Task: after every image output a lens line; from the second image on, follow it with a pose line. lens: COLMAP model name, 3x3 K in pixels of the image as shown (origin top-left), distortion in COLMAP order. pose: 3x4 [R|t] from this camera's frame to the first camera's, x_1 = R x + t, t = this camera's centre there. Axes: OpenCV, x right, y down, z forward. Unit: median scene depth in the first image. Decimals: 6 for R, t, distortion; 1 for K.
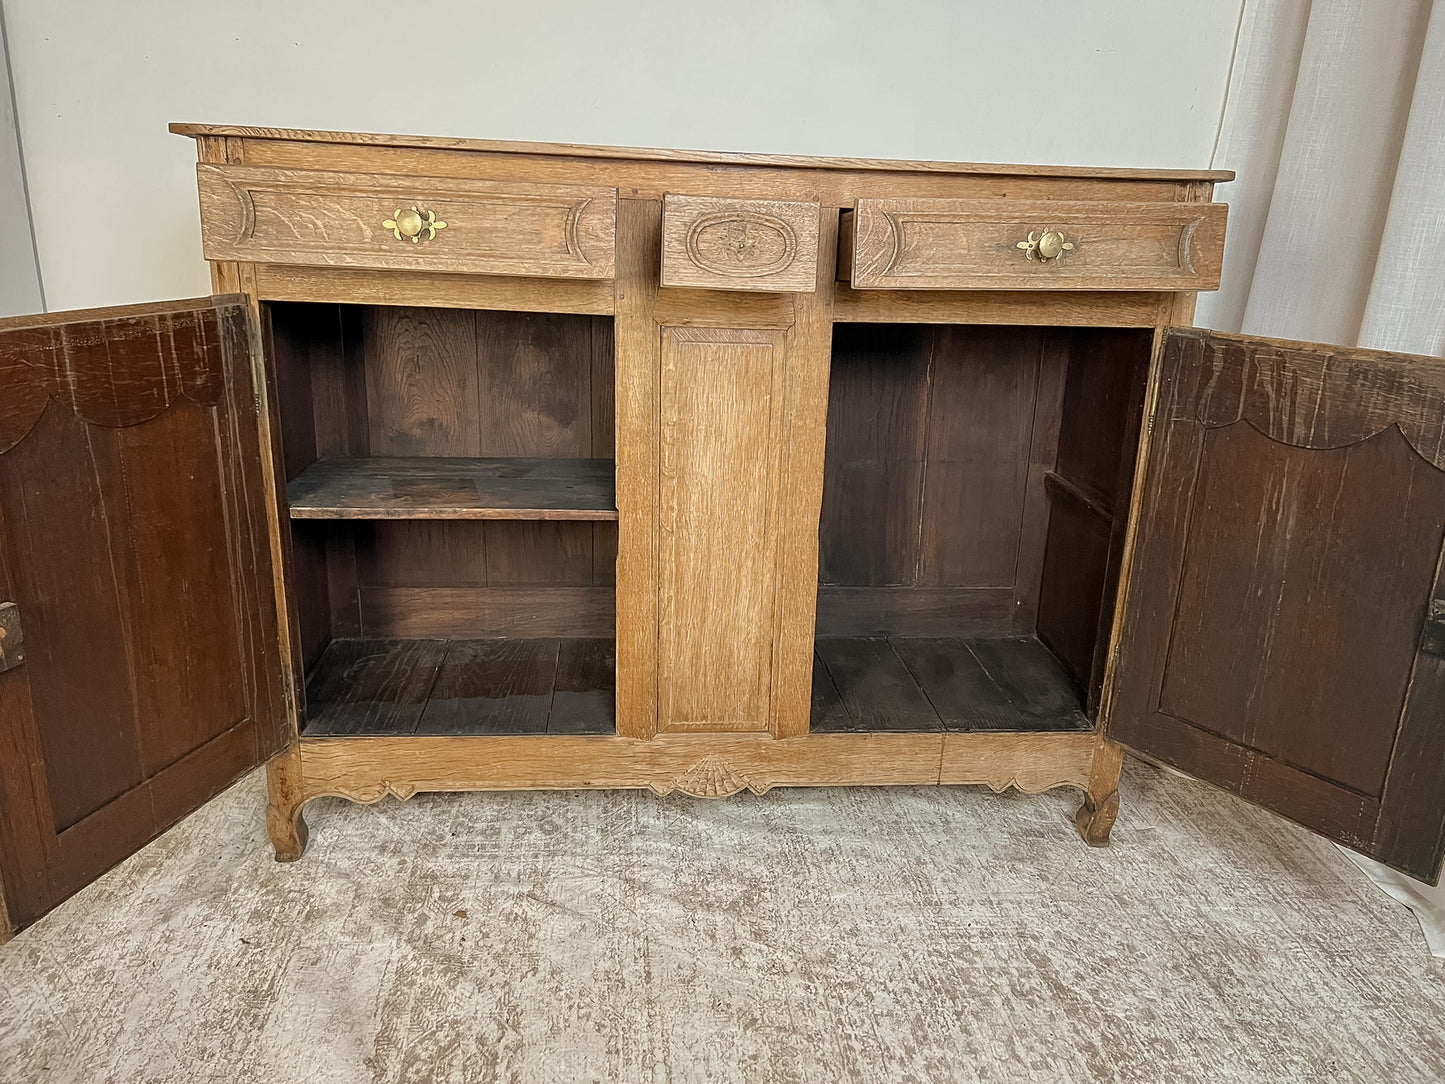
lens RADIAL K [[1108.9, 0, 724.6], [0, 1108.9, 552.6], [0, 0, 1]] dist [0.062767, -0.076331]
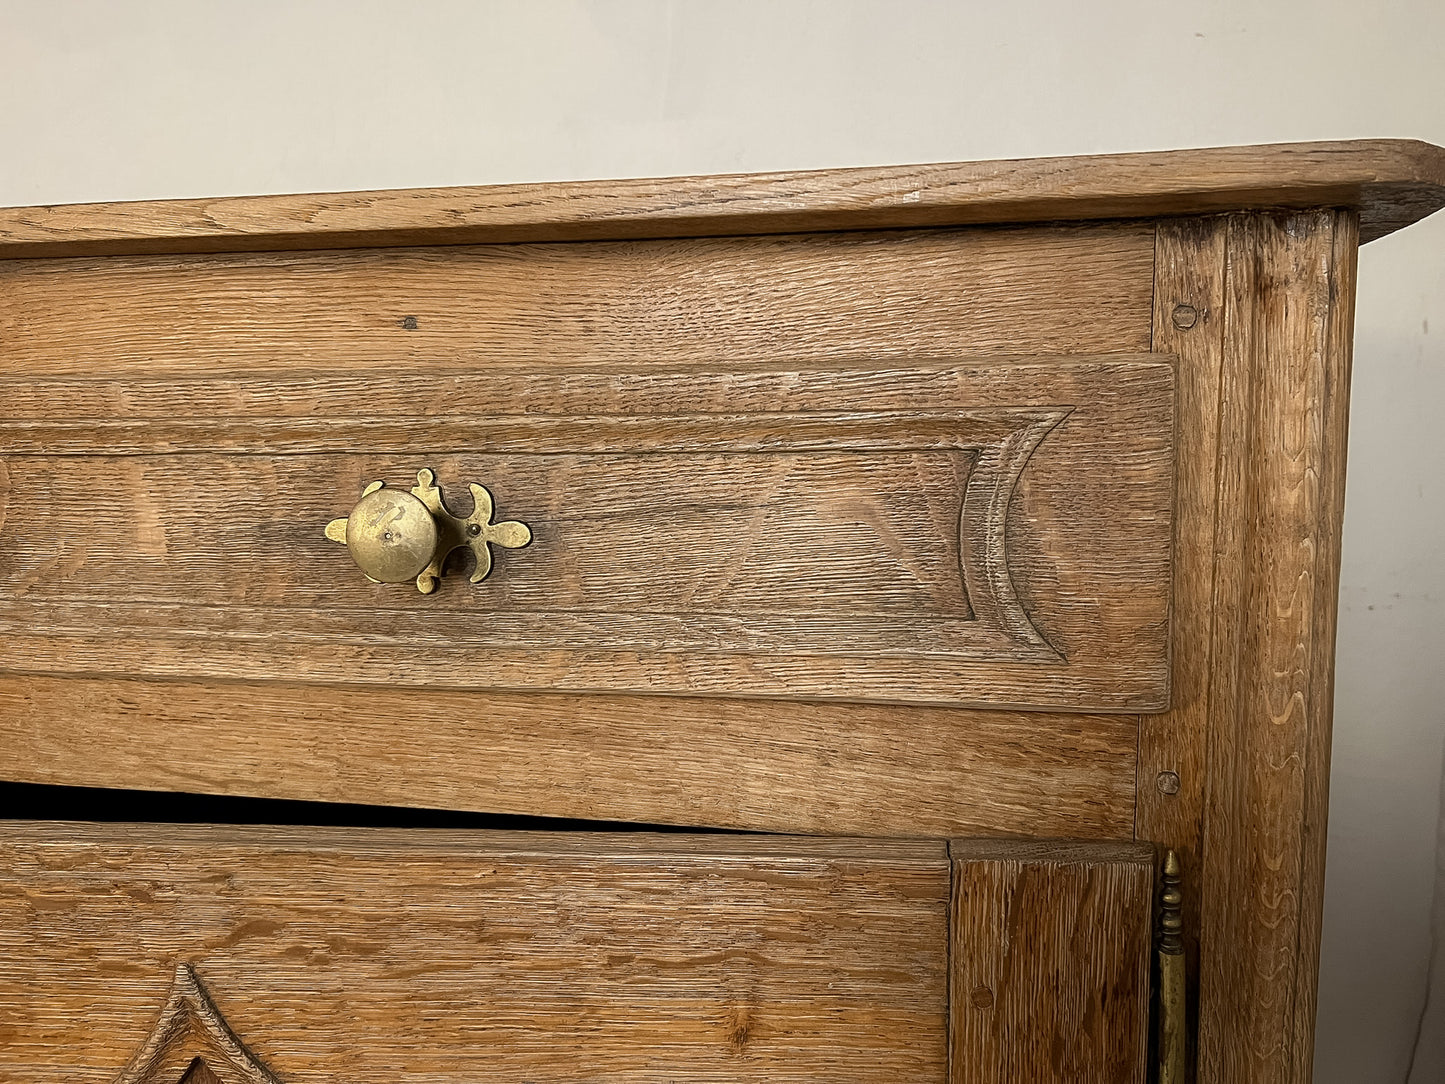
lens RADIAL K [[1108.9, 0, 724.6], [0, 1108.9, 552.6], [0, 0, 1]] dist [0.062767, -0.076331]
pose [[0.959236, -0.006600, -0.282529, 0.365903], [-0.045049, 0.983373, -0.175919, -0.215021], [0.278993, 0.181476, 0.942990, 0.747022]]
